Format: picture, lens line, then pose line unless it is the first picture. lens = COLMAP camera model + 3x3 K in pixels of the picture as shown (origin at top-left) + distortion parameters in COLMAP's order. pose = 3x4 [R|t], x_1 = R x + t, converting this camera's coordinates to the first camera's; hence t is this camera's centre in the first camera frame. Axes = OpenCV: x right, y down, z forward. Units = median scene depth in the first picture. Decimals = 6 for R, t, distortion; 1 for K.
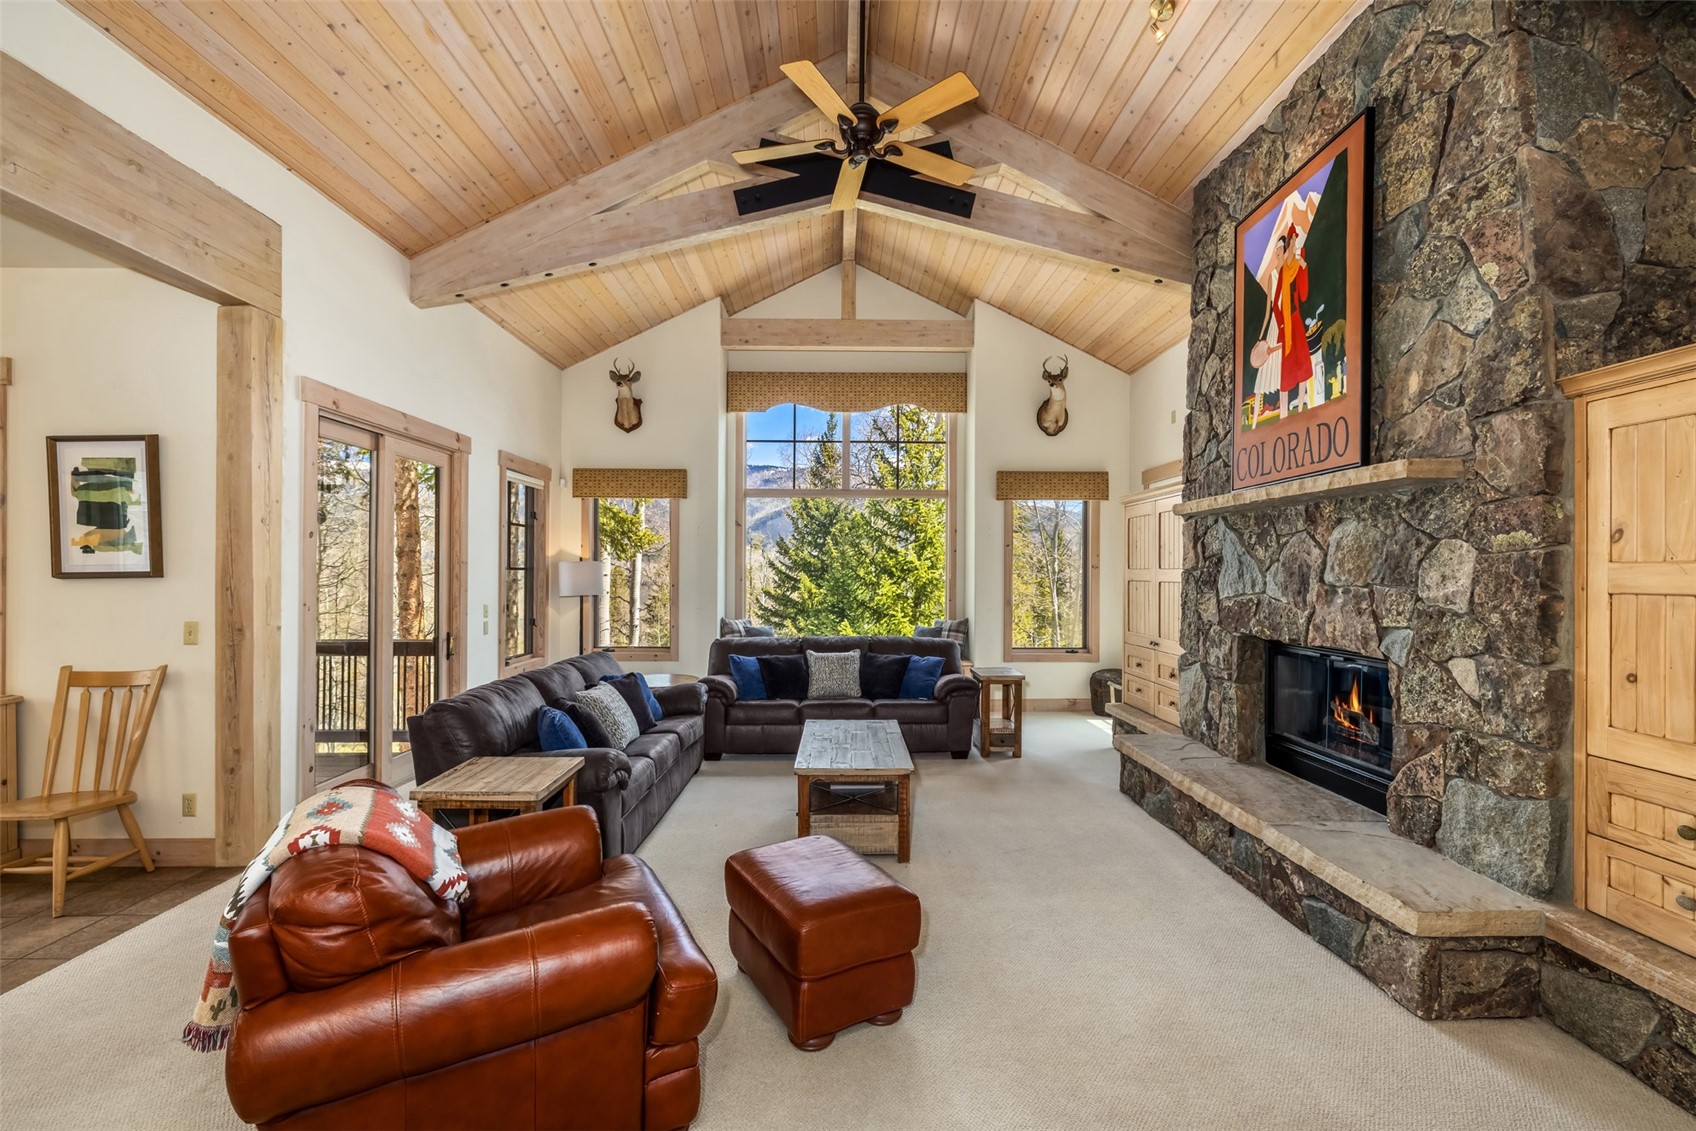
lens RADIAL K [[715.3, 0, 843.4], [0, 715.3, 569.0], [0, 0, 1]] dist [-0.000277, -0.000539]
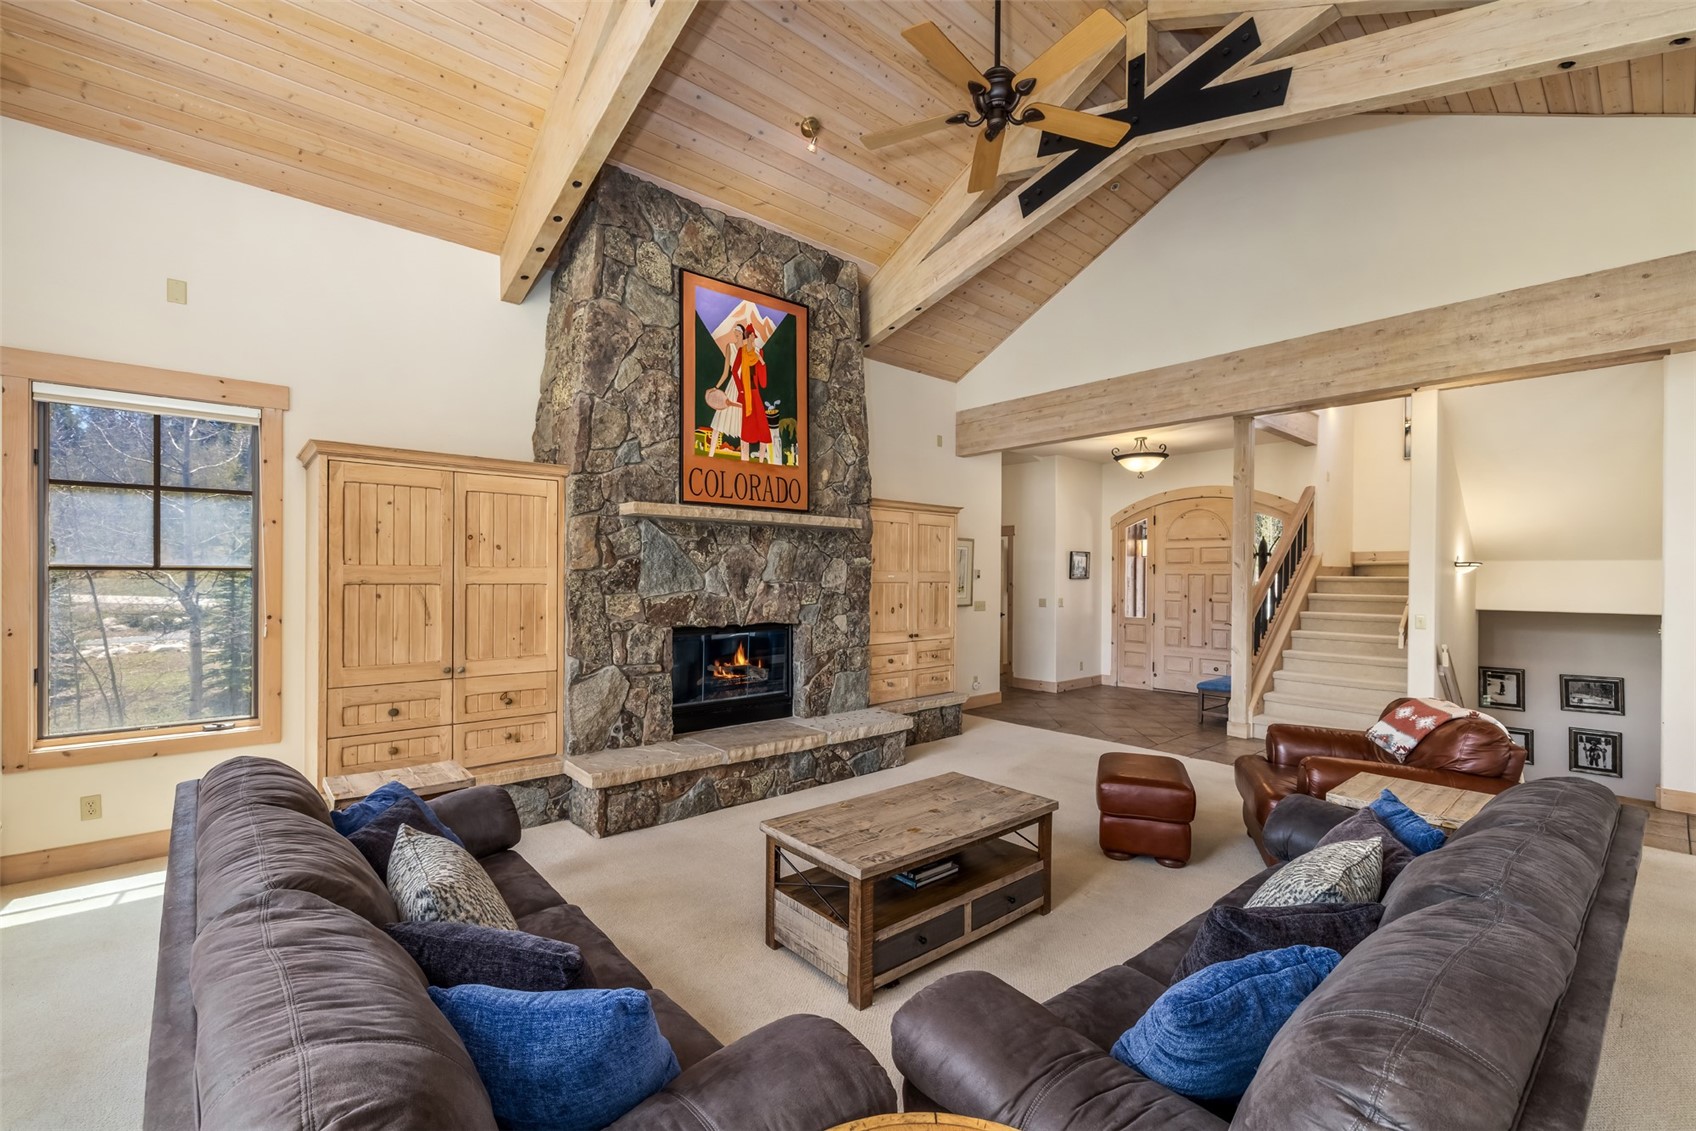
lens RADIAL K [[715.3, 0, 847.3], [0, 715.3, 575.9], [0, 0, 1]] dist [-0.000277, -0.000539]
pose [[-0.648804, -0.010418, 0.760885, -0.542608], [-0.015367, 0.999882, 0.000588, 0.005267], [-0.760801, -0.011311, -0.648887, 1.694937]]
